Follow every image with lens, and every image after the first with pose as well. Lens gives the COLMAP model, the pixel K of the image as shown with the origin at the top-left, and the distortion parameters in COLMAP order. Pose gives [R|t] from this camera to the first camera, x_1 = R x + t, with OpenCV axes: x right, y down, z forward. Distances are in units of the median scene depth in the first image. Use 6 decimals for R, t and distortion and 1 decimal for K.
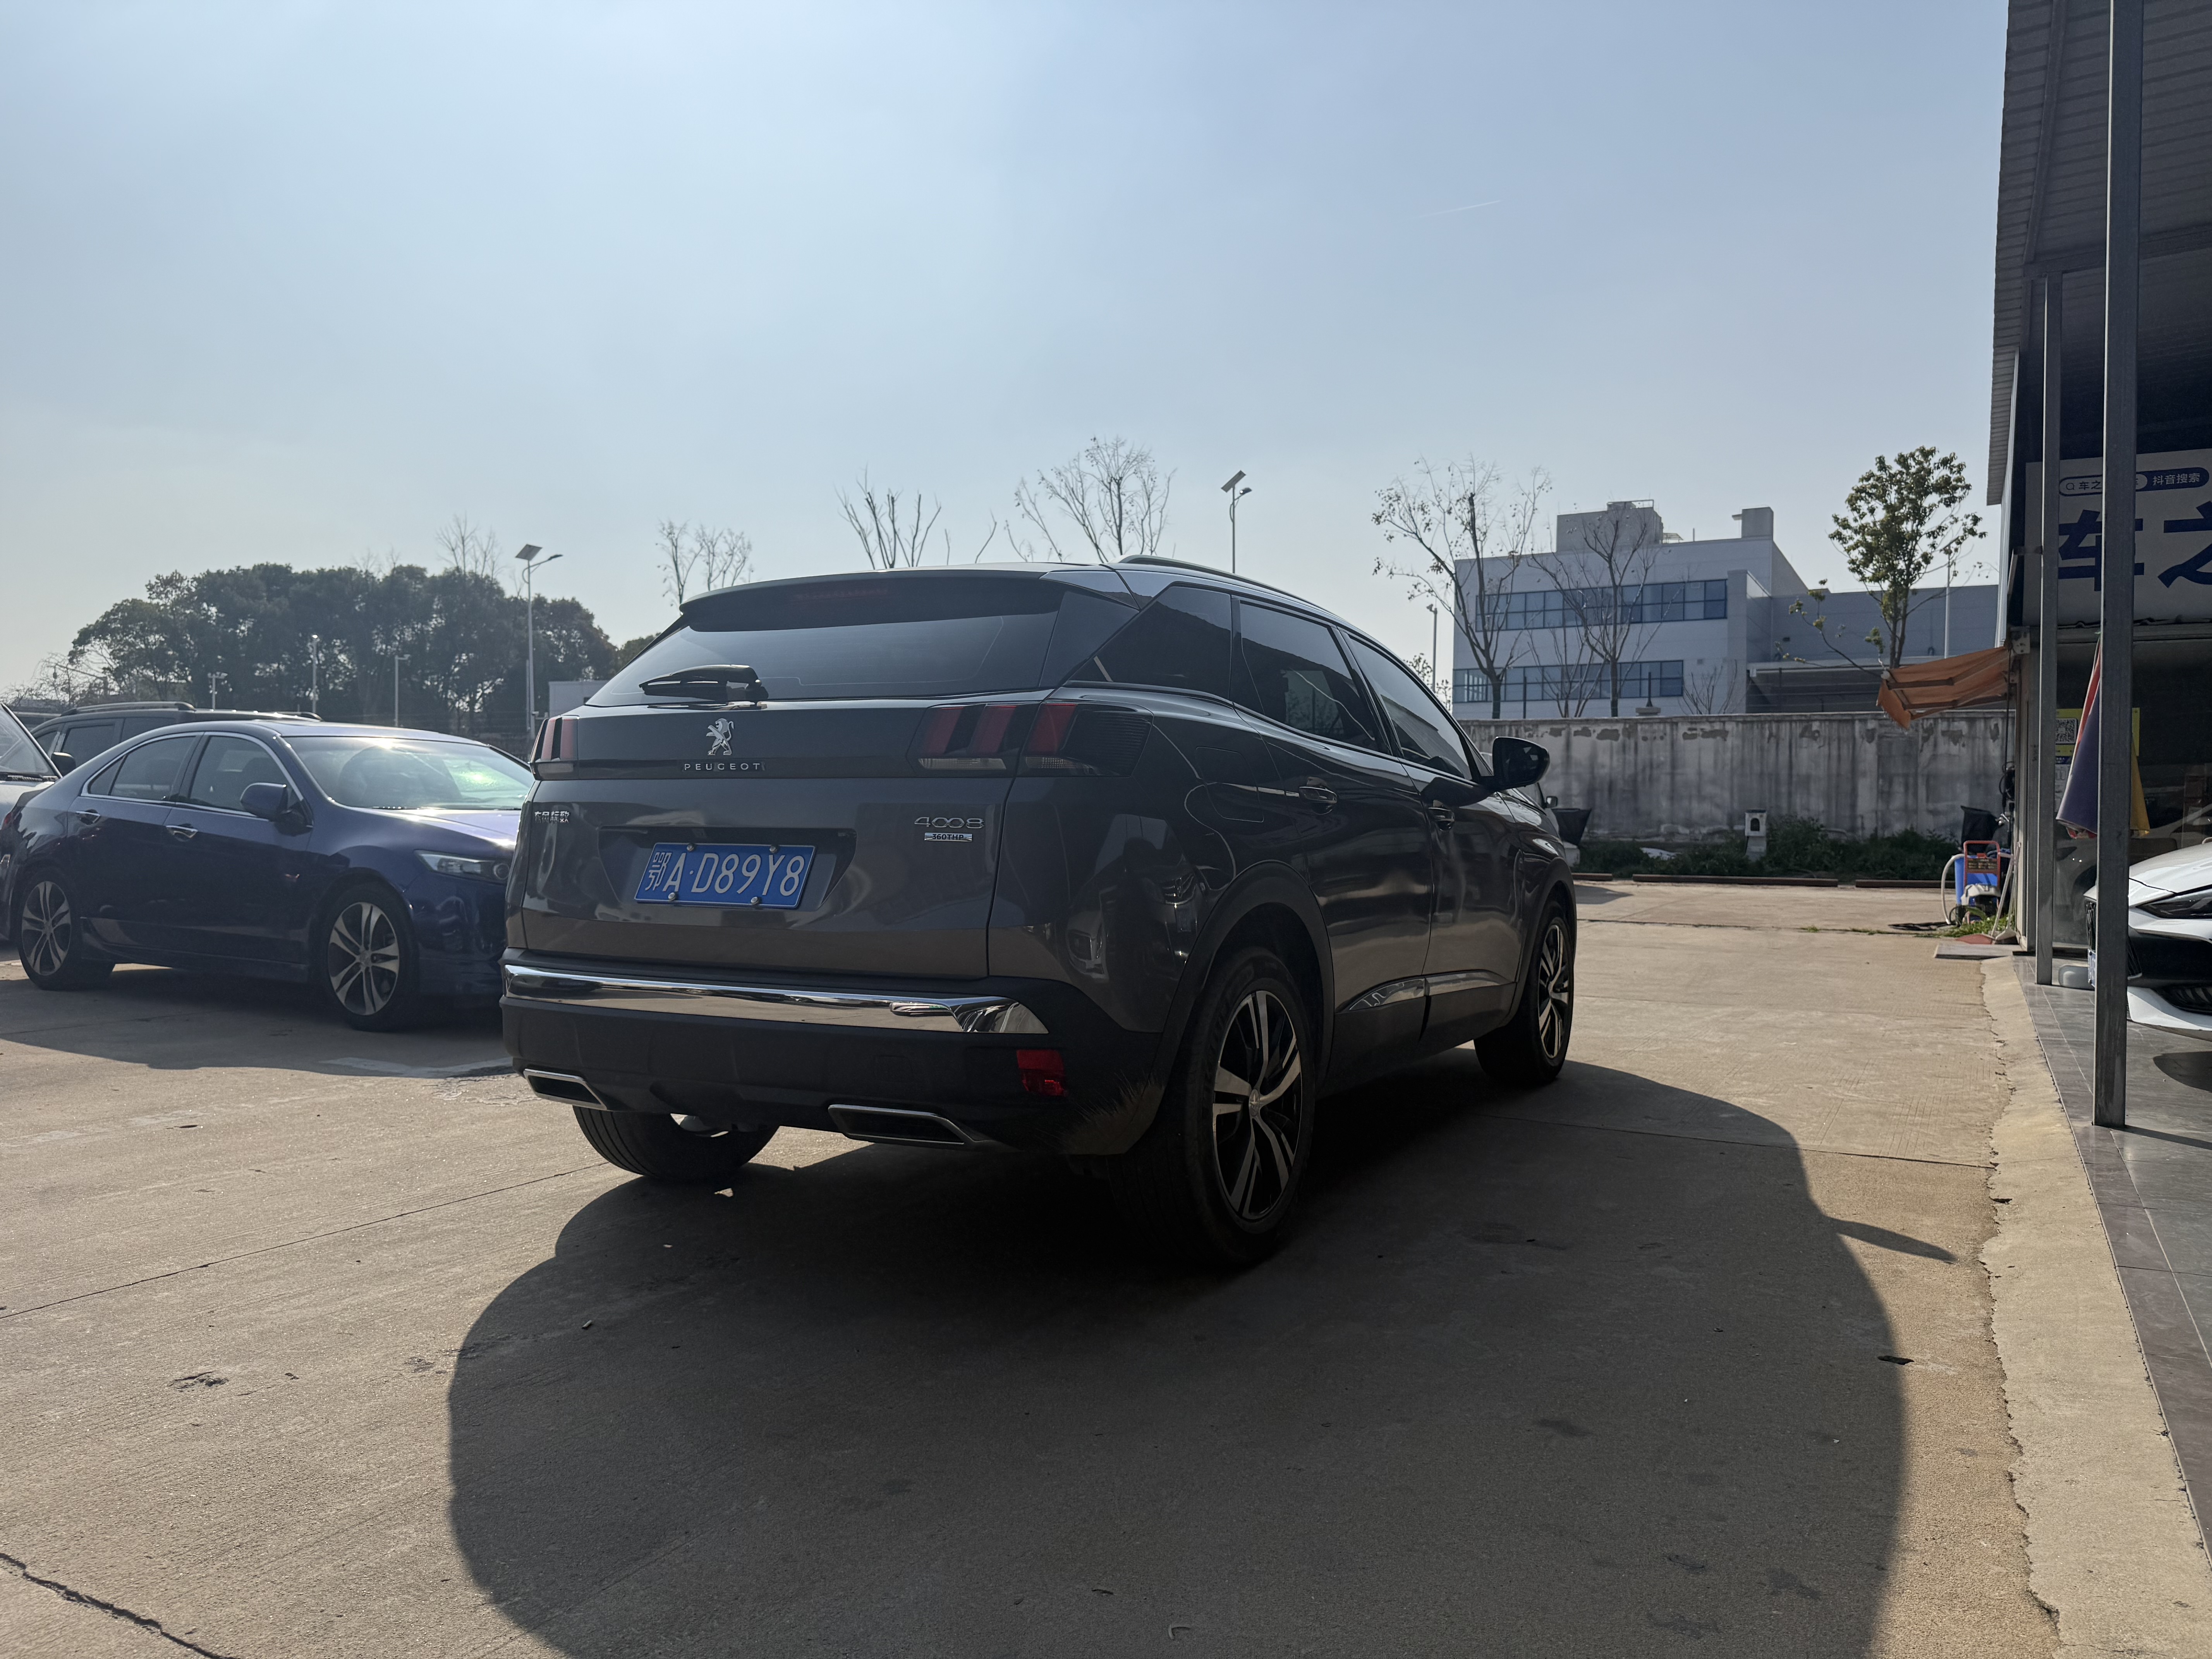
lens RADIAL K [[1545.1, 0, 1118.9], [0, 1545.1, 829.6], [0, 0, 1]] dist [0.045236, -0.058101]
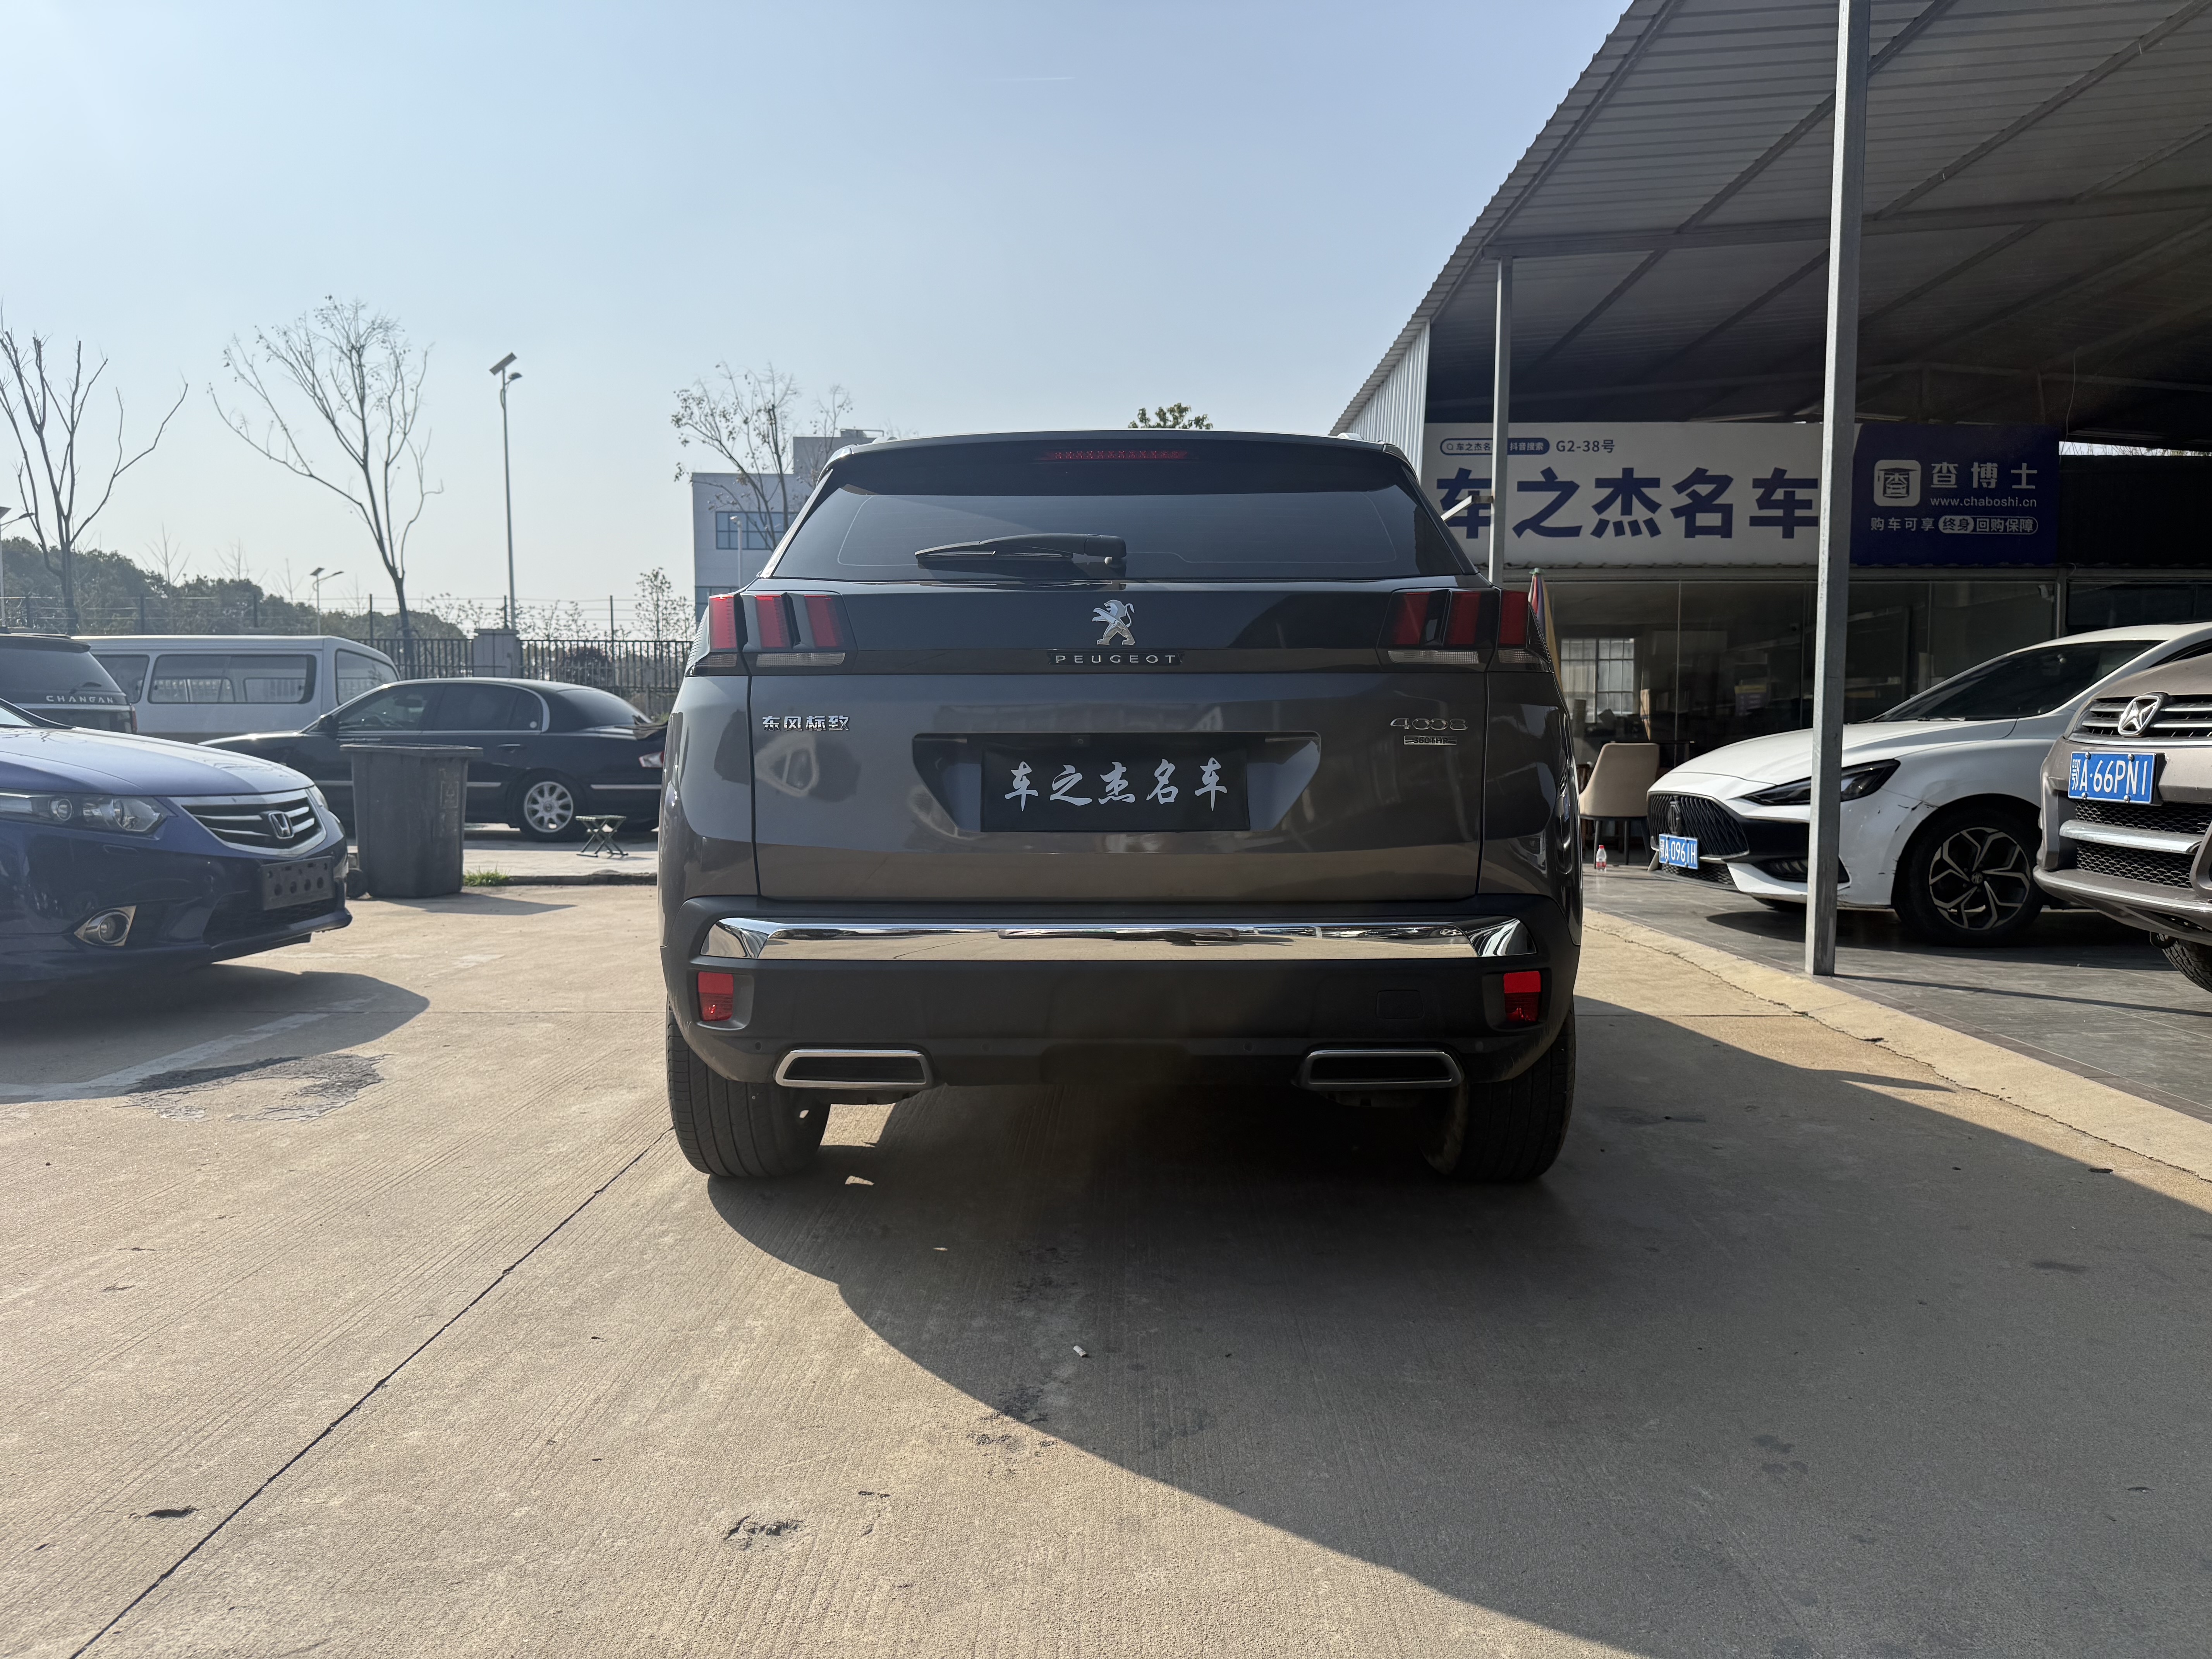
lens RADIAL K [[1545.1, 0, 1104.2], [0, 1545.1, 834.2], [0, 0, 1]] dist [0.045236, -0.058101]
pose [[0.885332, -0.037022, 0.463483, -0.333011], [0.011656, 0.998279, 0.057476, 0.002453], [-0.464813, -0.045483, 0.884240, 0.143371]]
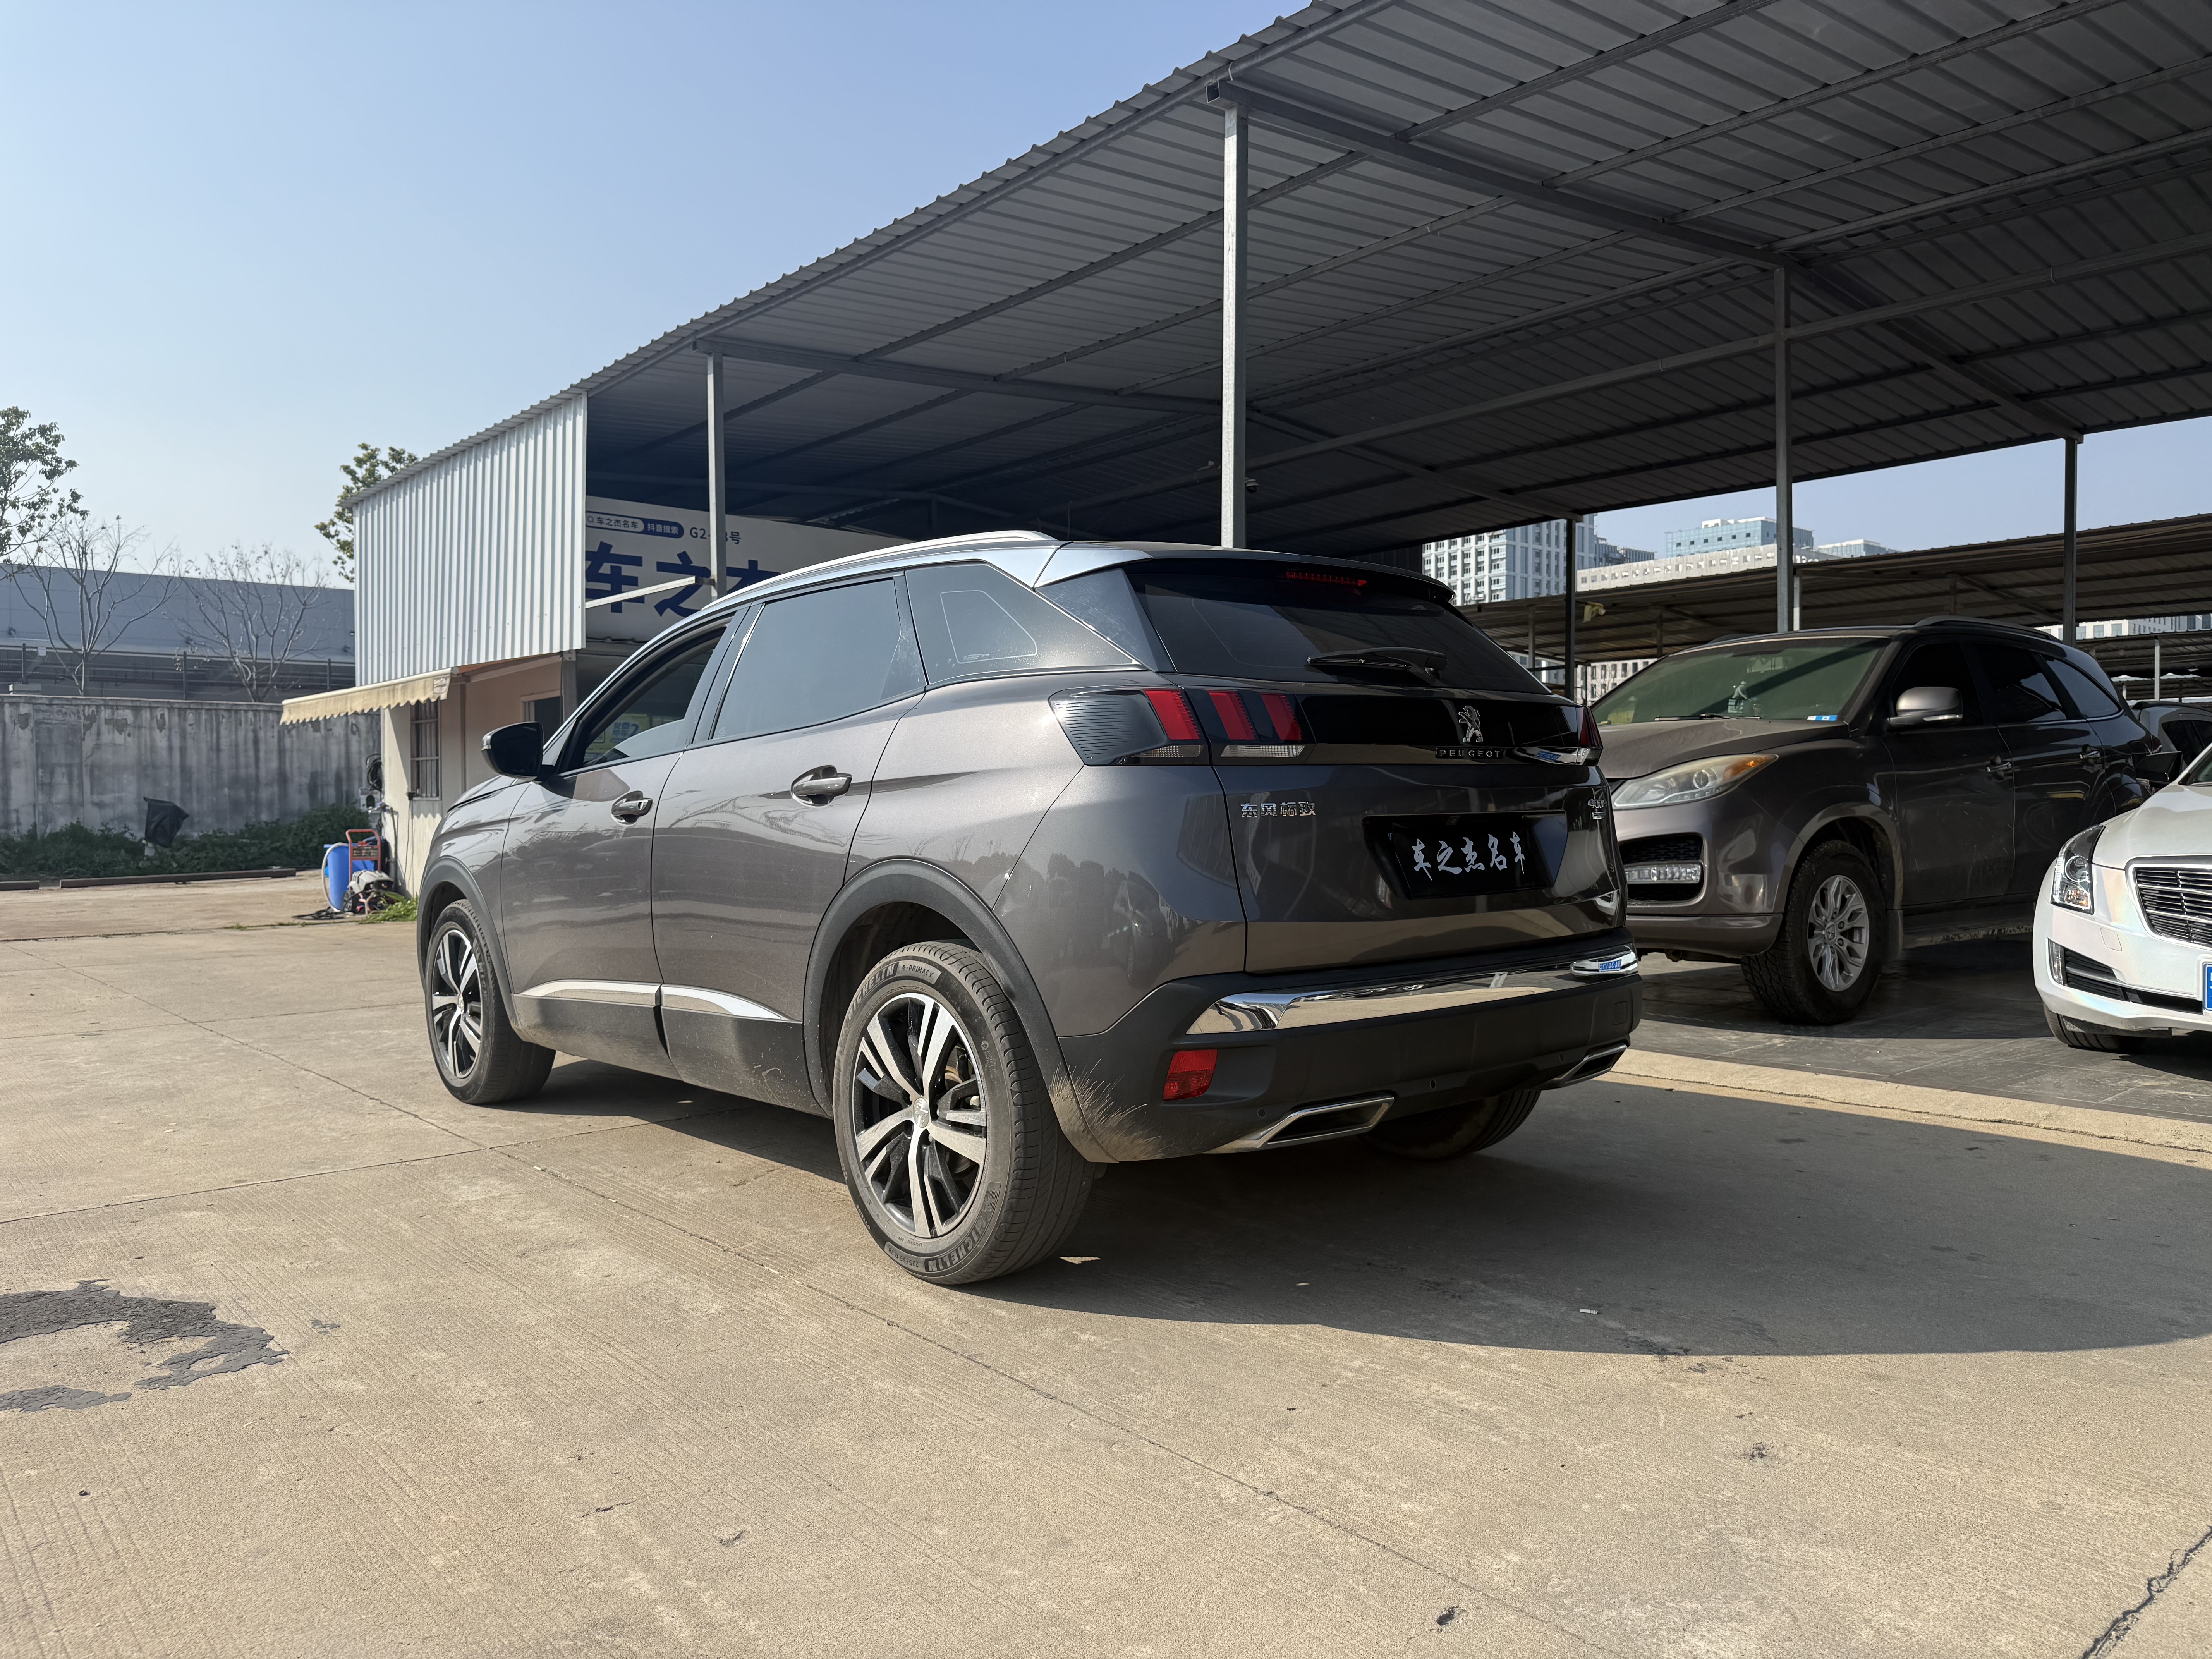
lens RADIAL K [[1545.1, 0, 1105.0], [0, 1545.1, 832.4], [0, 0, 1]] dist [0.045236, -0.058101]
pose [[0.354842, -0.030104, 0.934441, -0.661989], [0.023673, 0.999450, 0.023209, -0.009592], [-0.934626, 0.013885, 0.355360, 0.448145]]
